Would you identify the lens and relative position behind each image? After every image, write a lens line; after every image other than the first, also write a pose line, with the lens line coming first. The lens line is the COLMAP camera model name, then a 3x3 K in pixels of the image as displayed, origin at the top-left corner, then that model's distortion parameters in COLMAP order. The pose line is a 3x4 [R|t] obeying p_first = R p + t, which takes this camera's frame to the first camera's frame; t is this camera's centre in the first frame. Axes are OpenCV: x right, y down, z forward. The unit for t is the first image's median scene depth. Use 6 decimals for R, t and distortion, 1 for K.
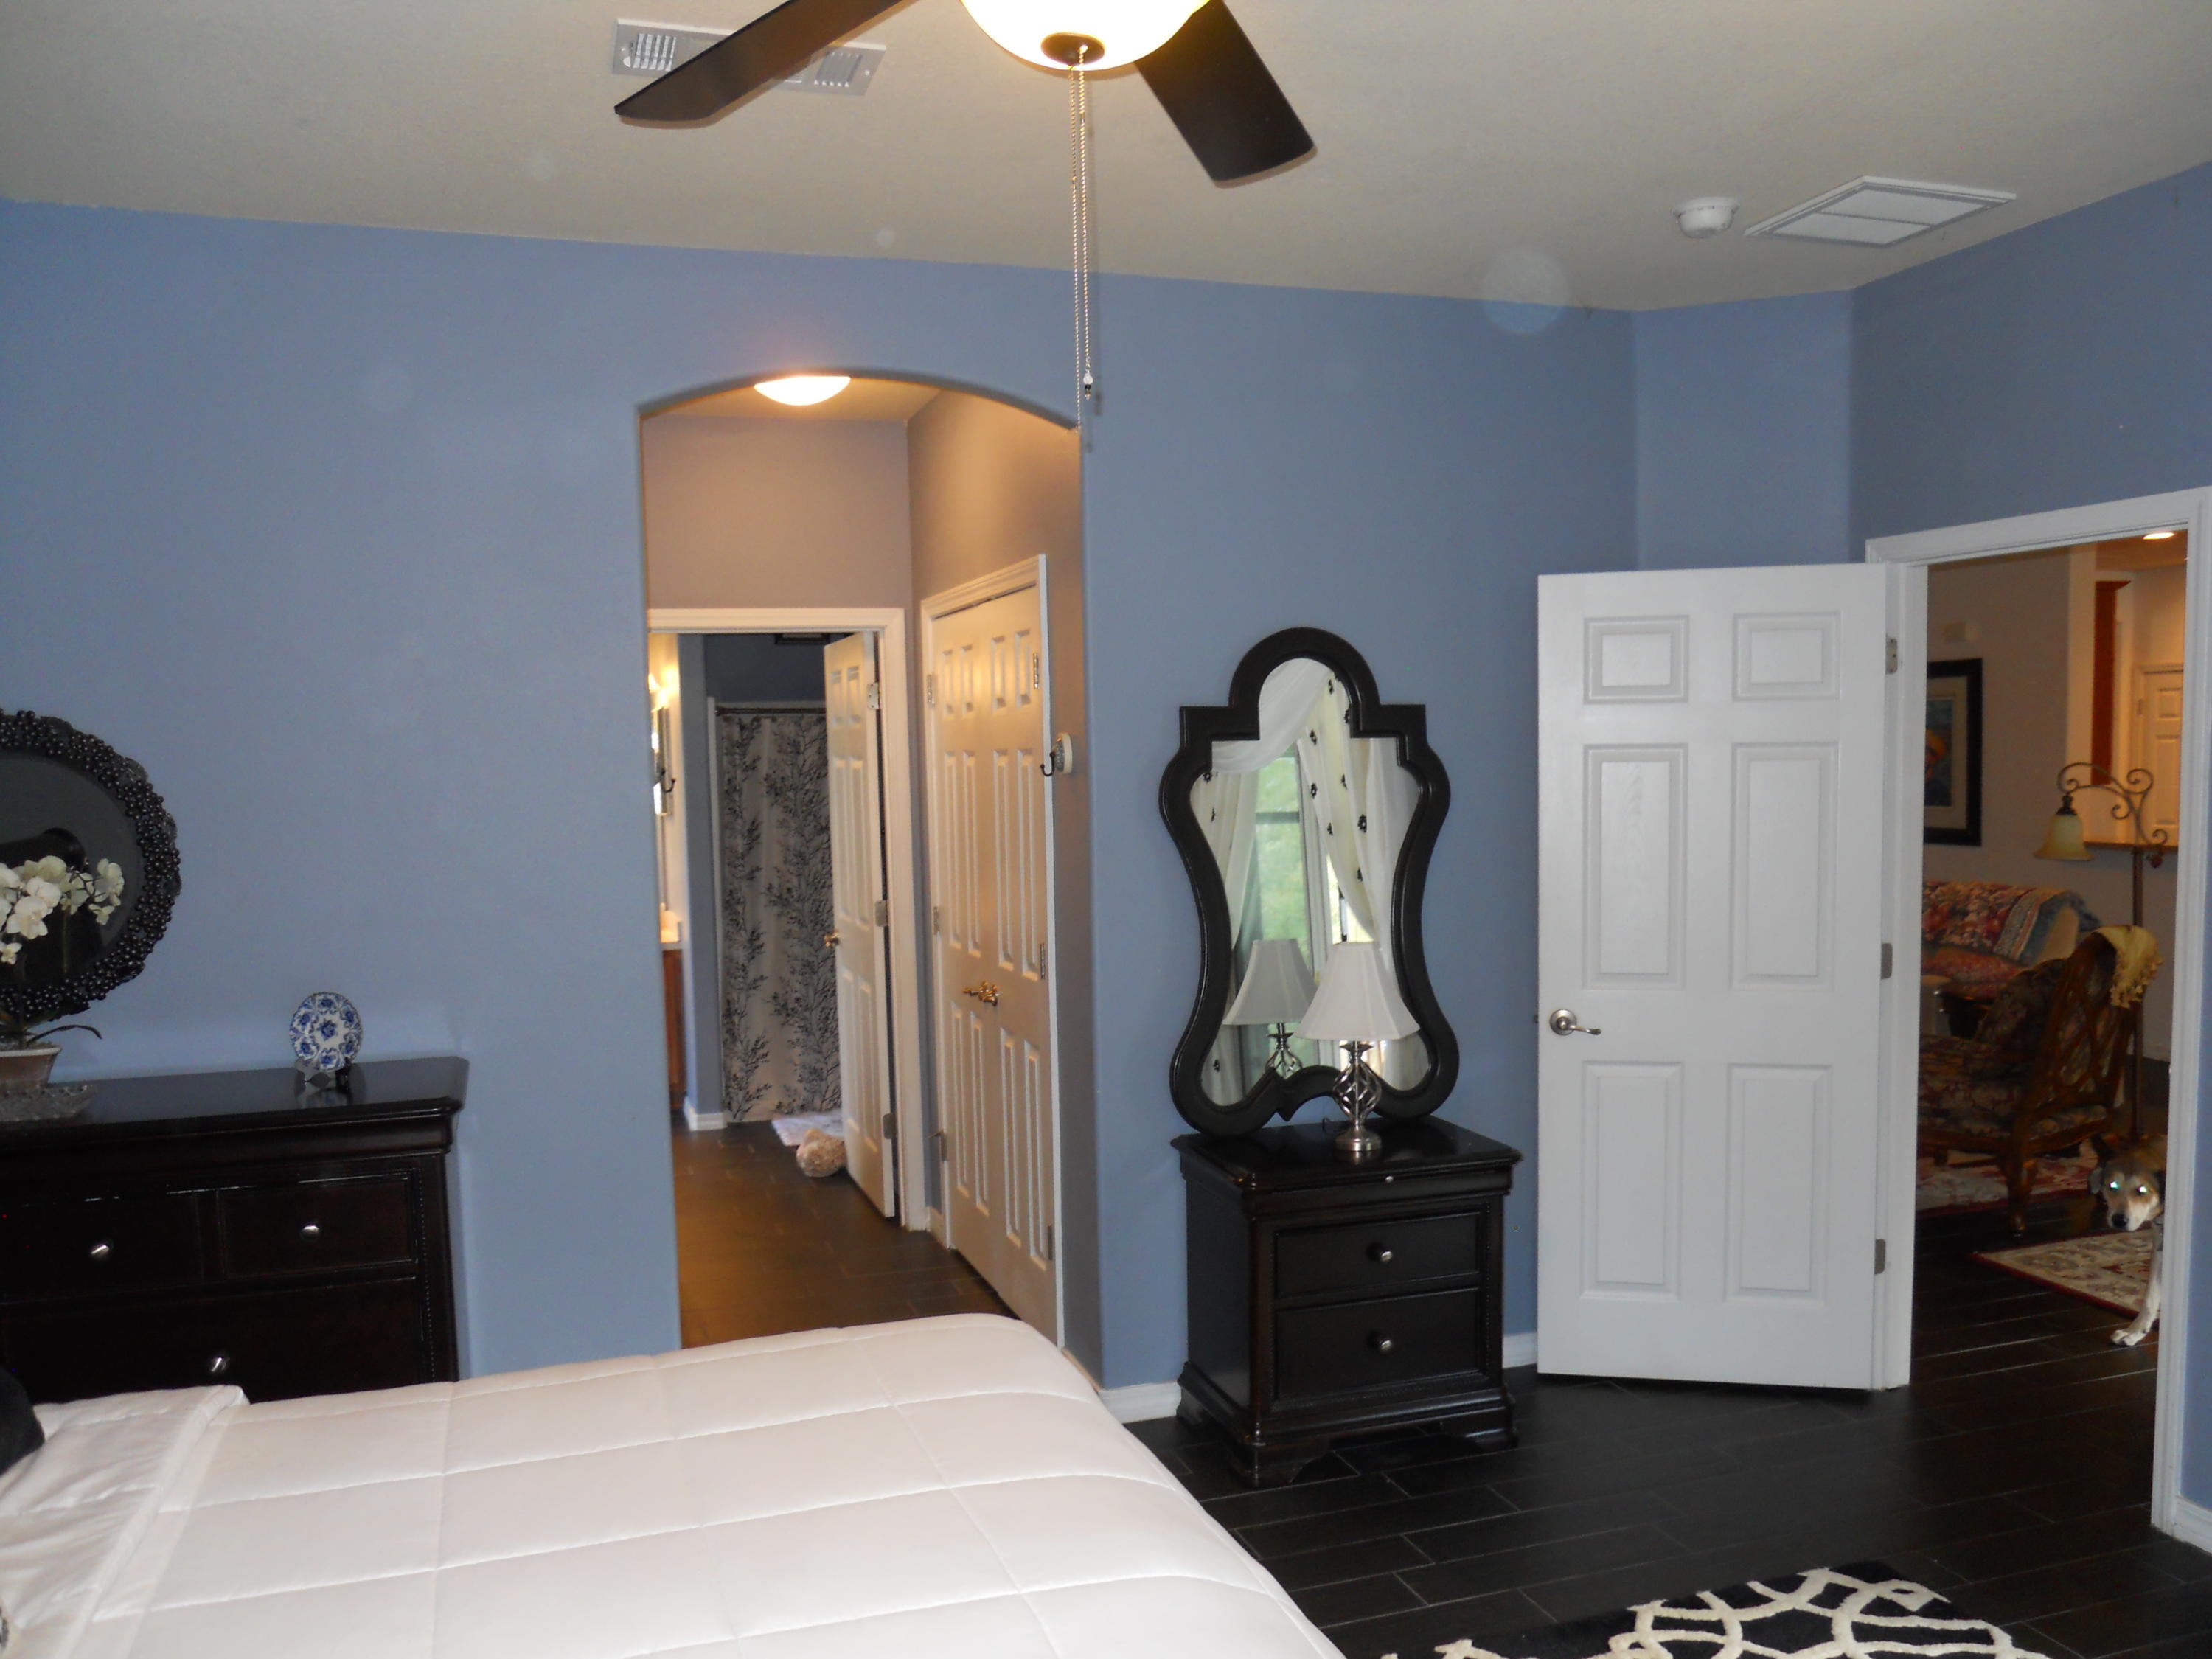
lens RADIAL K [[1791.6, 0, 1112.9], [0, 1791.6, 915.6], [0, 0, 1]] dist [-0.032374, -0.002058]
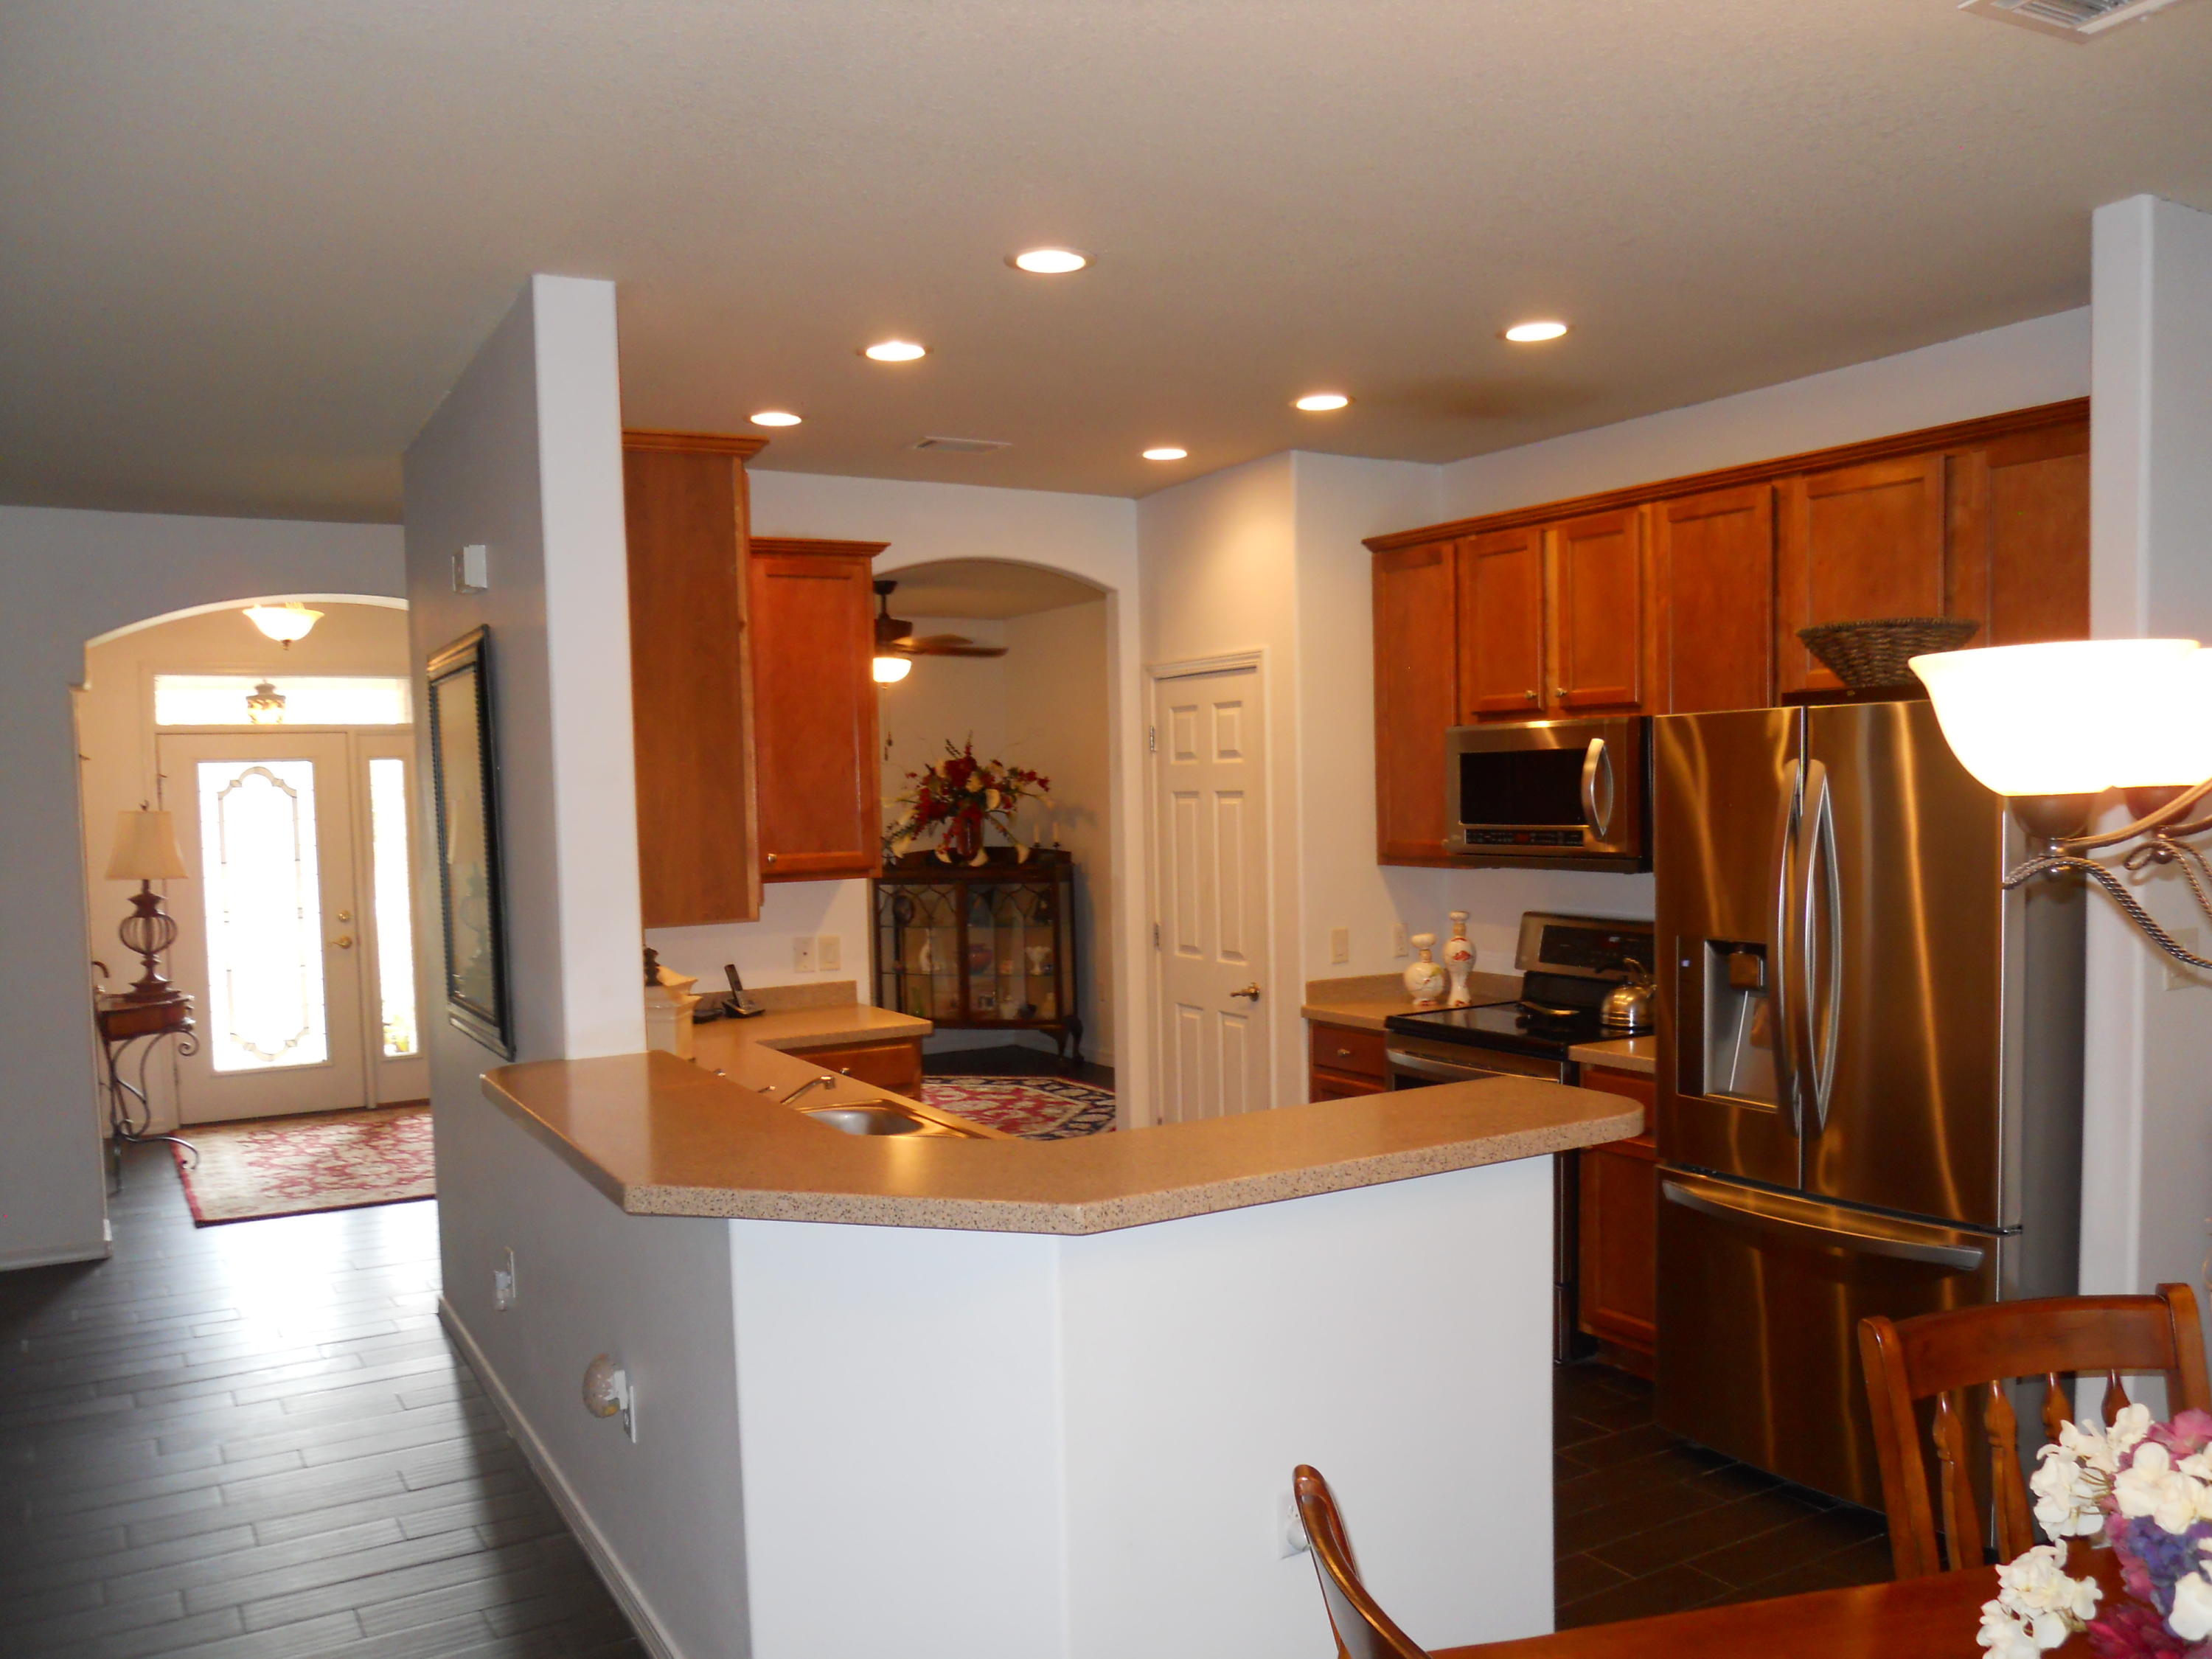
lens RADIAL K [[1791.6, 0, 1106.6], [0, 1791.6, 886.0], [0, 0, 1]] dist [-0.032374, -0.002058]
pose [[0.978385, -0.018466, 0.205967, 0.670453], [0.027129, 0.998858, -0.039316, -0.075148], [-0.205006, 0.044054, 0.977769, 0.679440]]
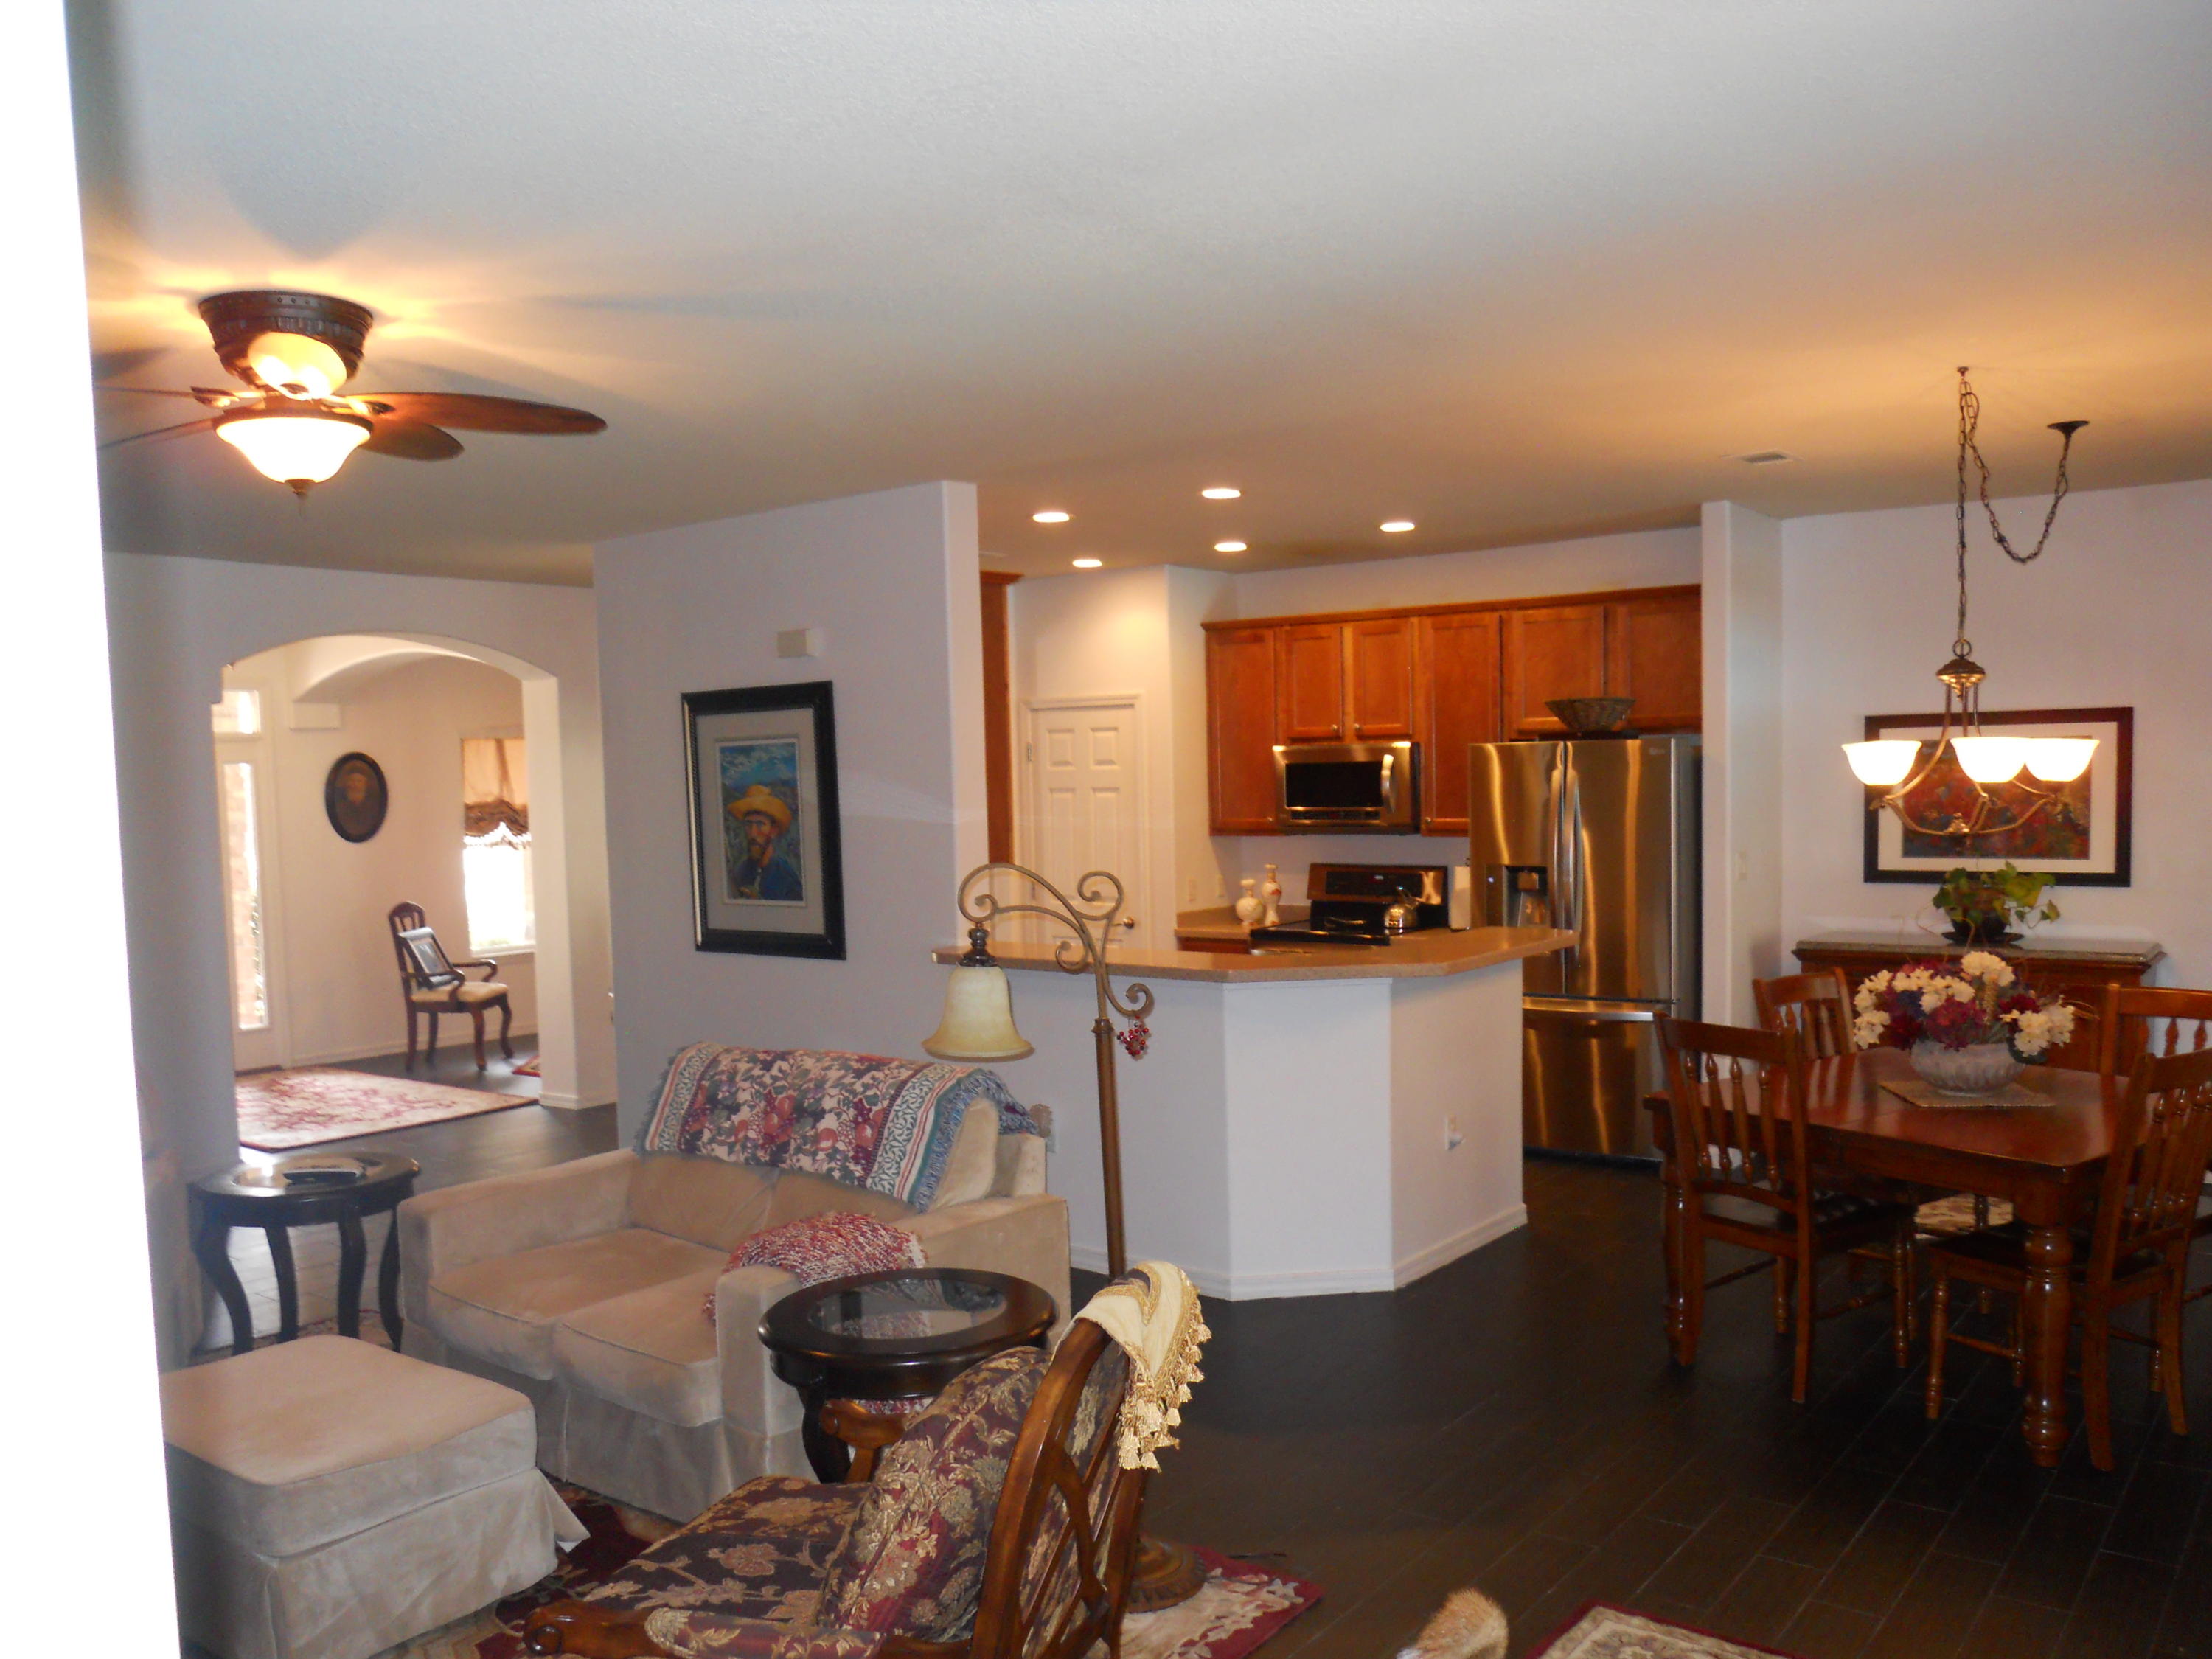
lens RADIAL K [[1791.6, 0, 1109.0], [0, 1791.6, 836.1], [0, 0, 1]] dist [-0.032374, -0.002058]
pose [[0.831244, -0.024711, 0.555358, 0.245873], [0.063528, 0.996689, -0.050738, -0.056429], [-0.552266, 0.077457, 0.830062, 0.475719]]
